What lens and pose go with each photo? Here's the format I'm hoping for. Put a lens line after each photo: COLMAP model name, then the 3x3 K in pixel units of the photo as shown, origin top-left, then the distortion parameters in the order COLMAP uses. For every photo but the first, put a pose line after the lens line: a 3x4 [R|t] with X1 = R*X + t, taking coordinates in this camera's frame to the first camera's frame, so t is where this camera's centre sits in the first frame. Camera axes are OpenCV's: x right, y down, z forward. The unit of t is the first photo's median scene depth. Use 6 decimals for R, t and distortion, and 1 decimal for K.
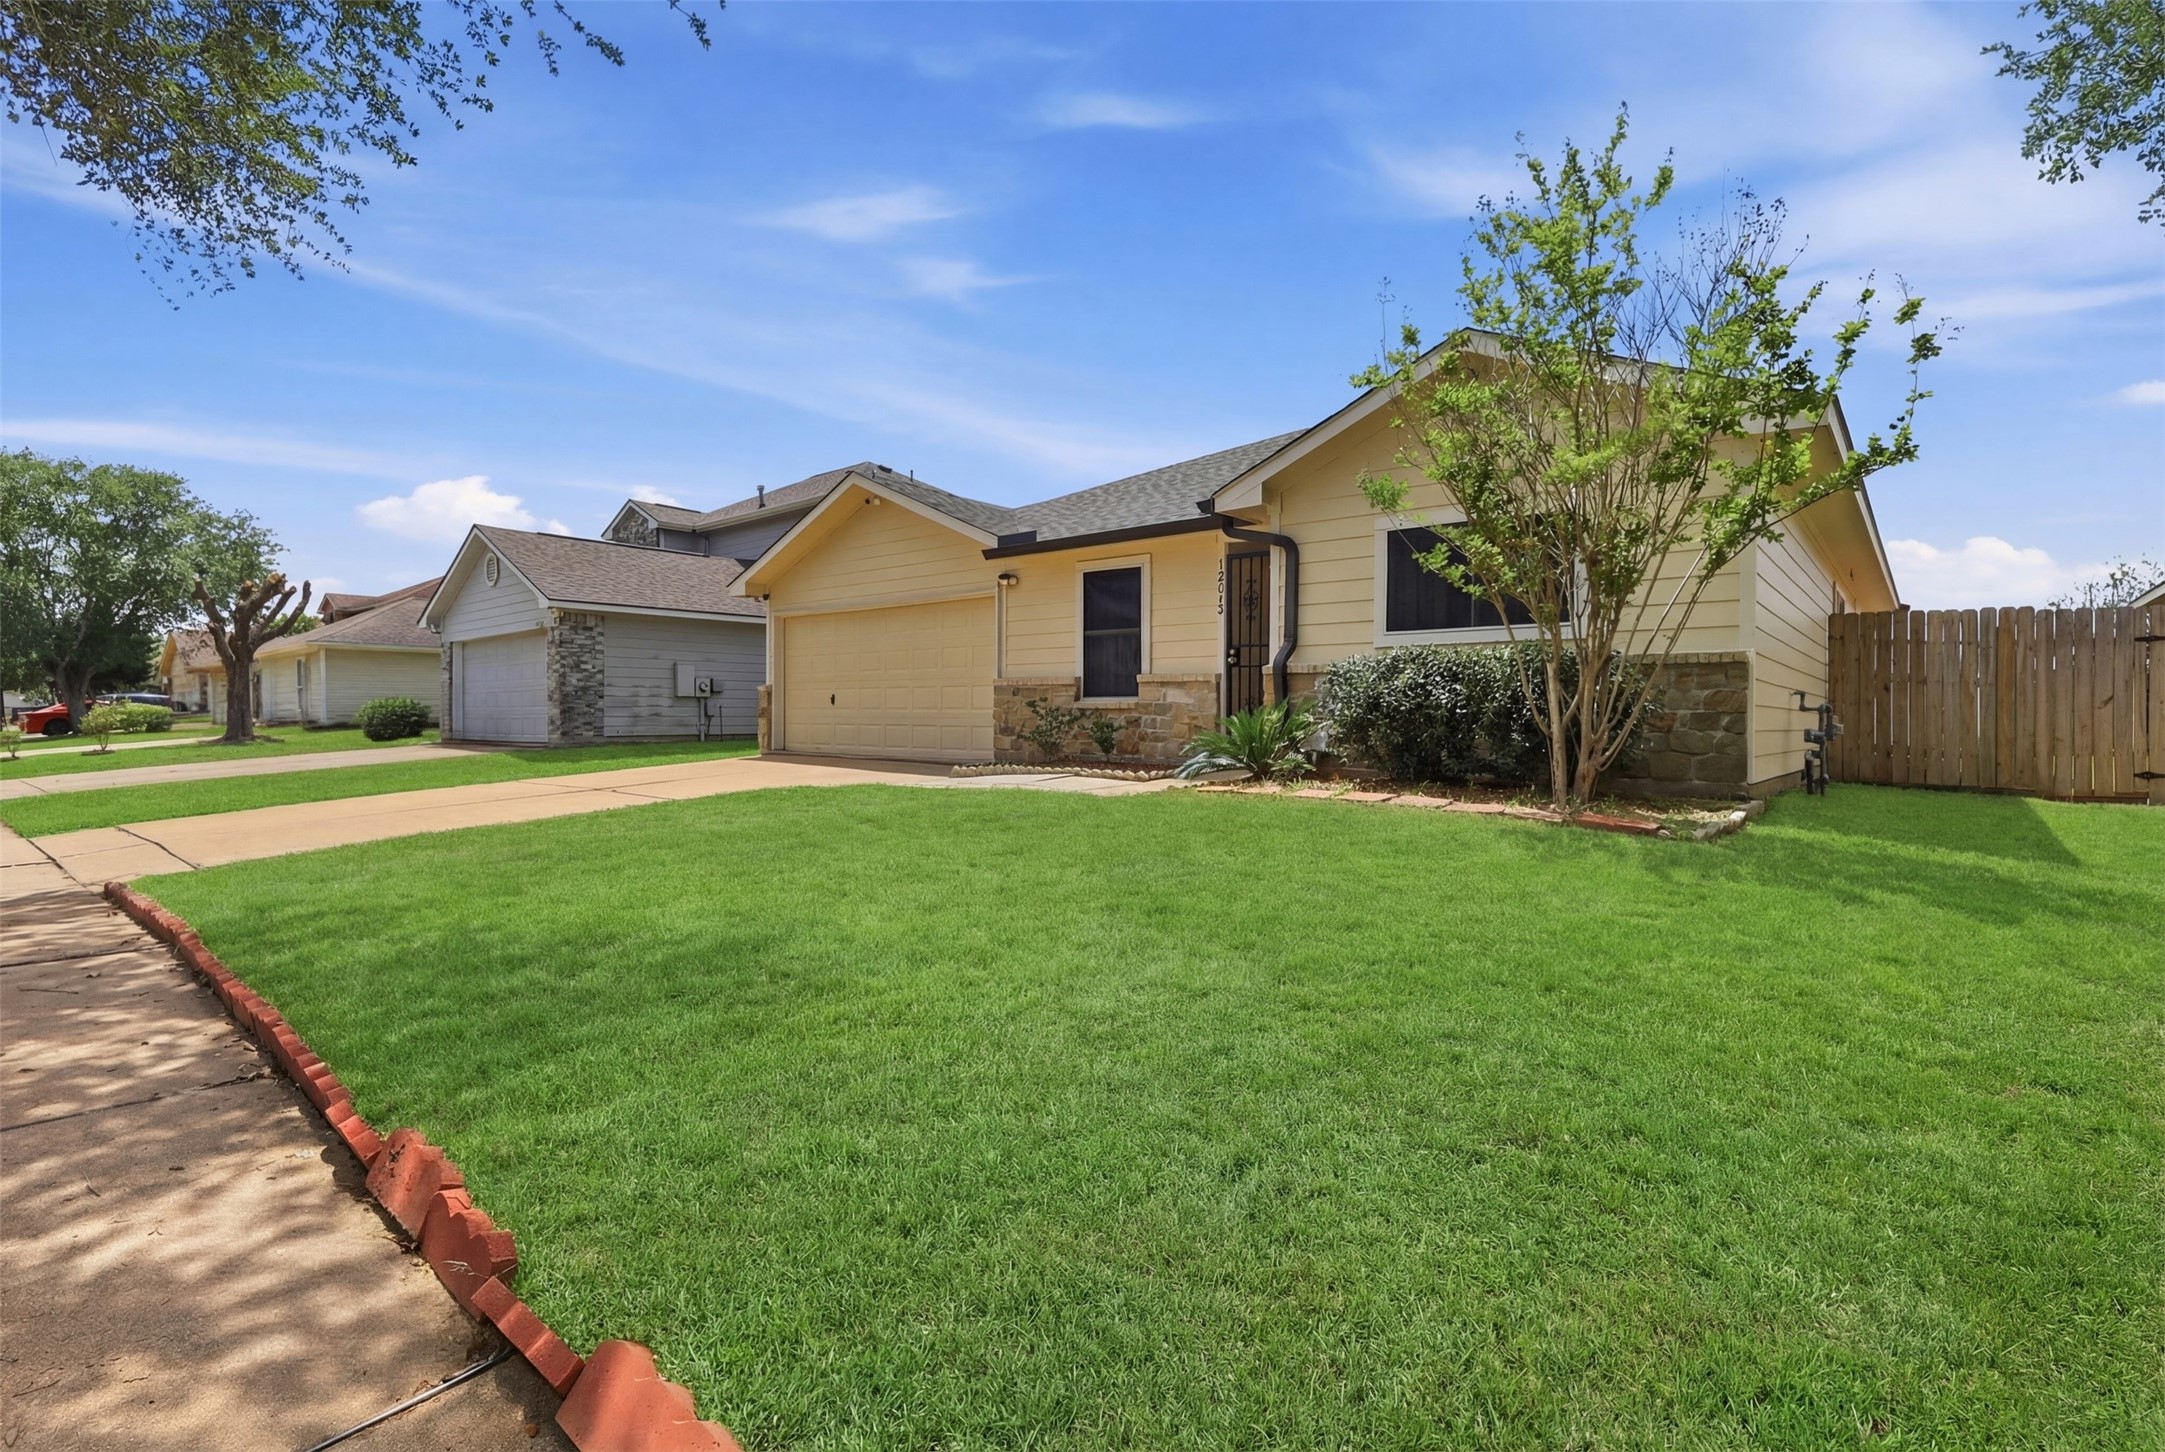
lens RADIAL K [[1004.4, 0, 1070.5], [0, 1004.4, 723.4], [0, 0, 1]] dist [-0.016279, -0.000791]
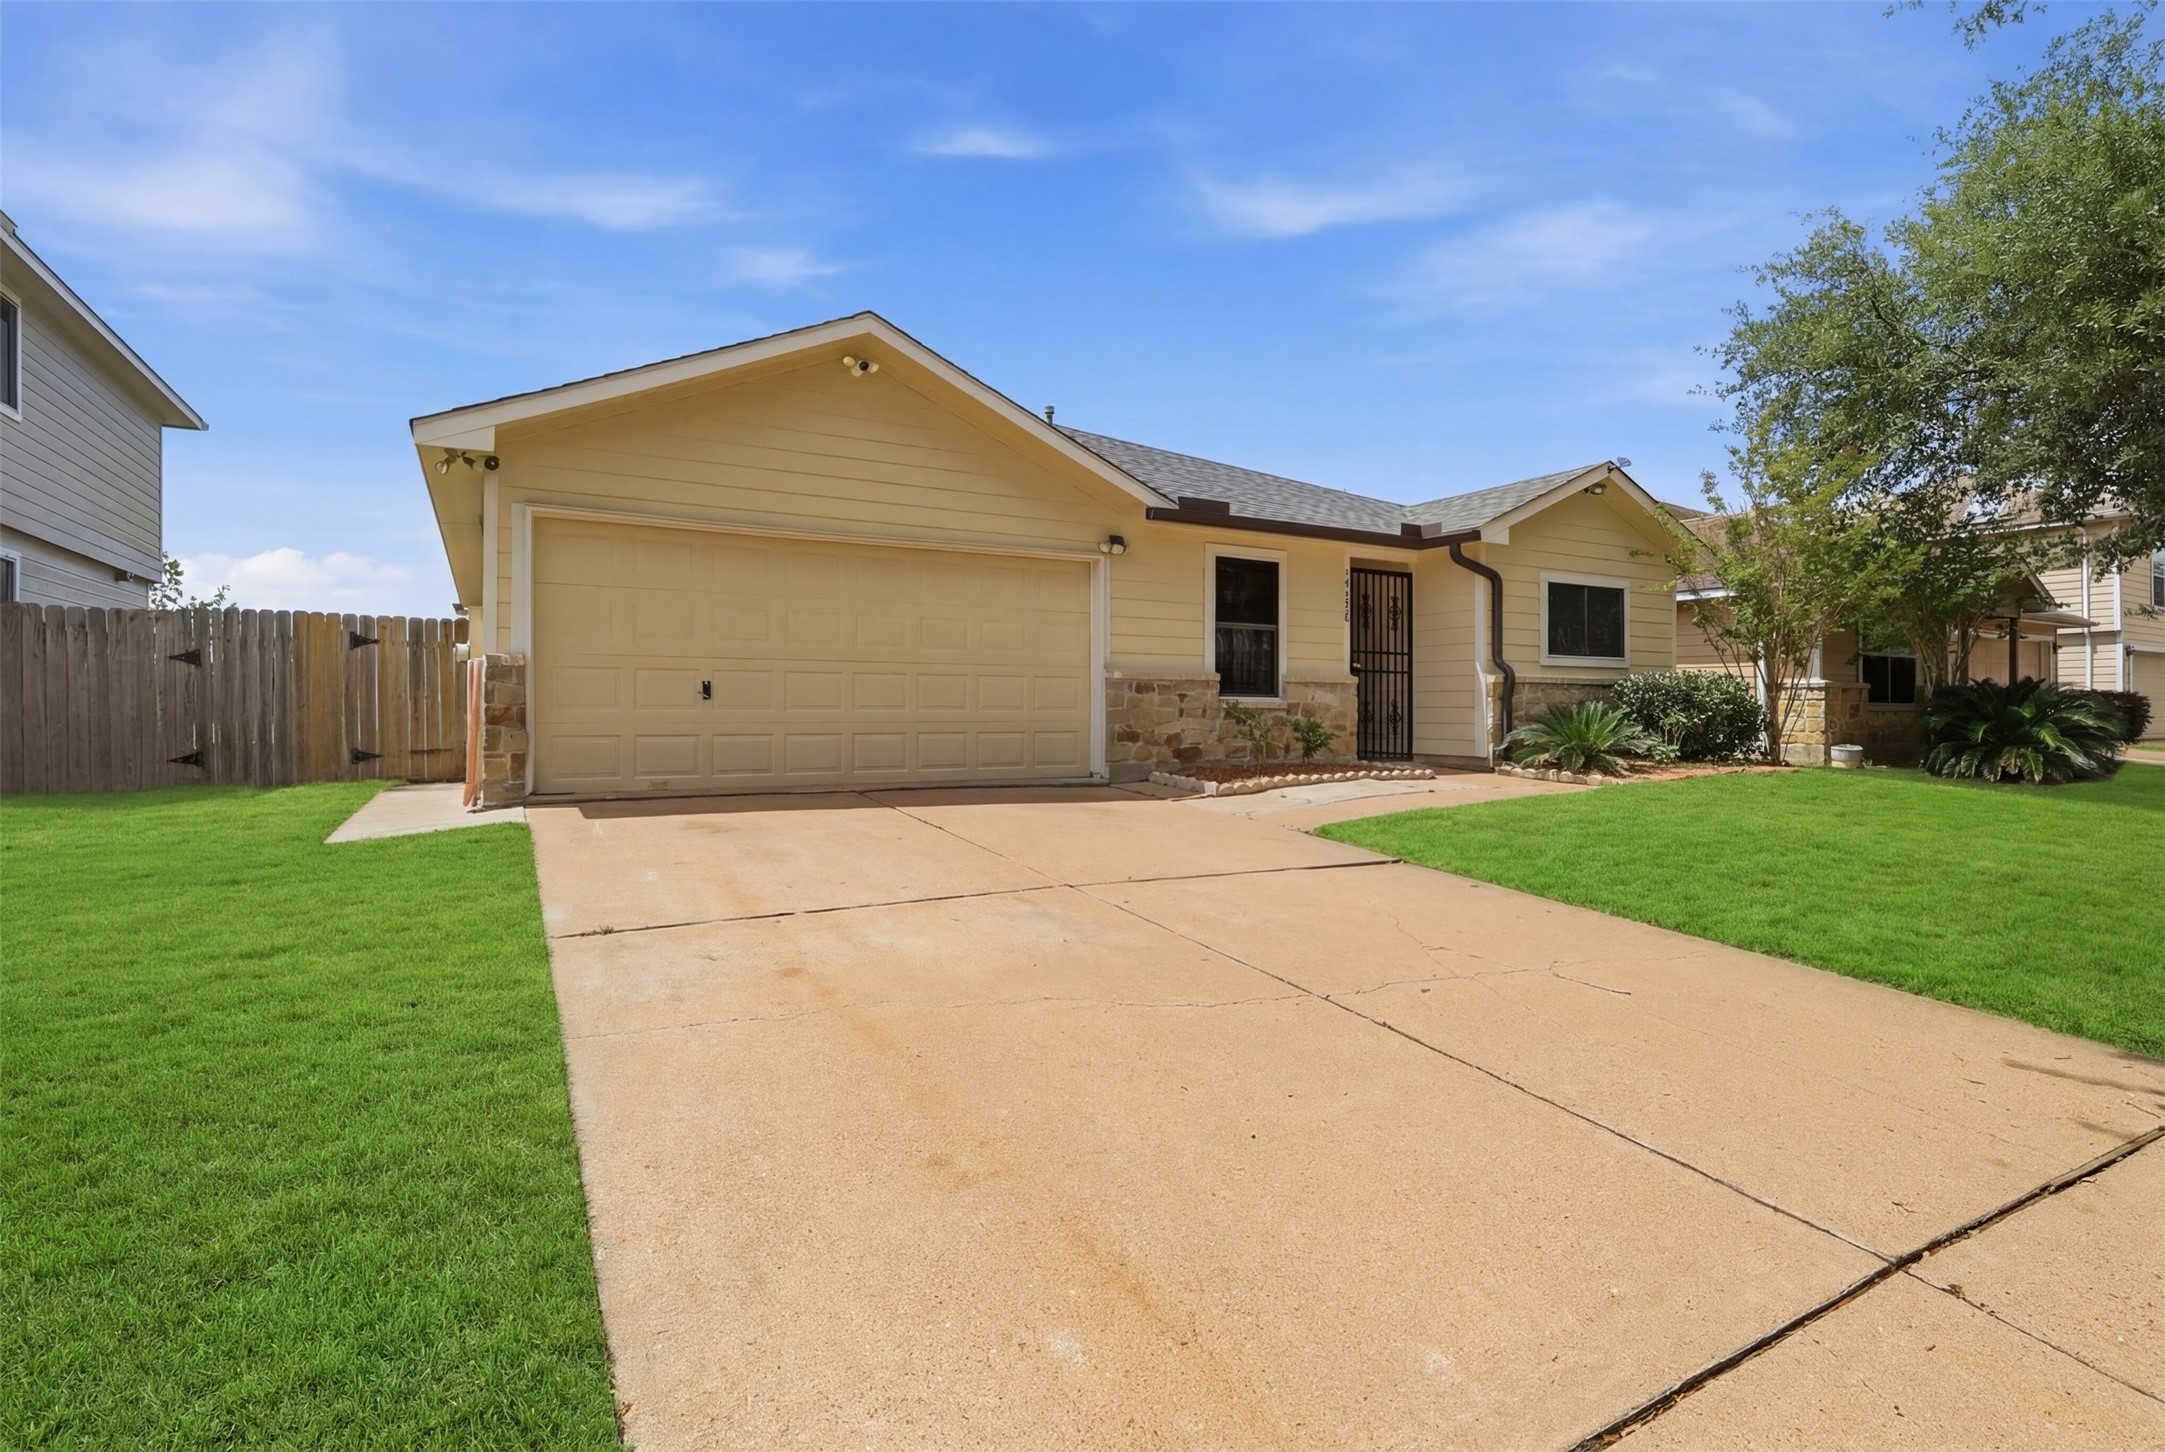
lens RADIAL K [[1074.1, 0, 1081.7], [0, 1074.1, 683.9], [0, 0, 1]] dist [-0.000041, -0.000008]
pose [[0.346900, 0.019947, 0.937690, -0.992797], [0.006516, 0.999698, -0.023676, -0.017399], [-0.937879, 0.014323, 0.346666, 0.851837]]
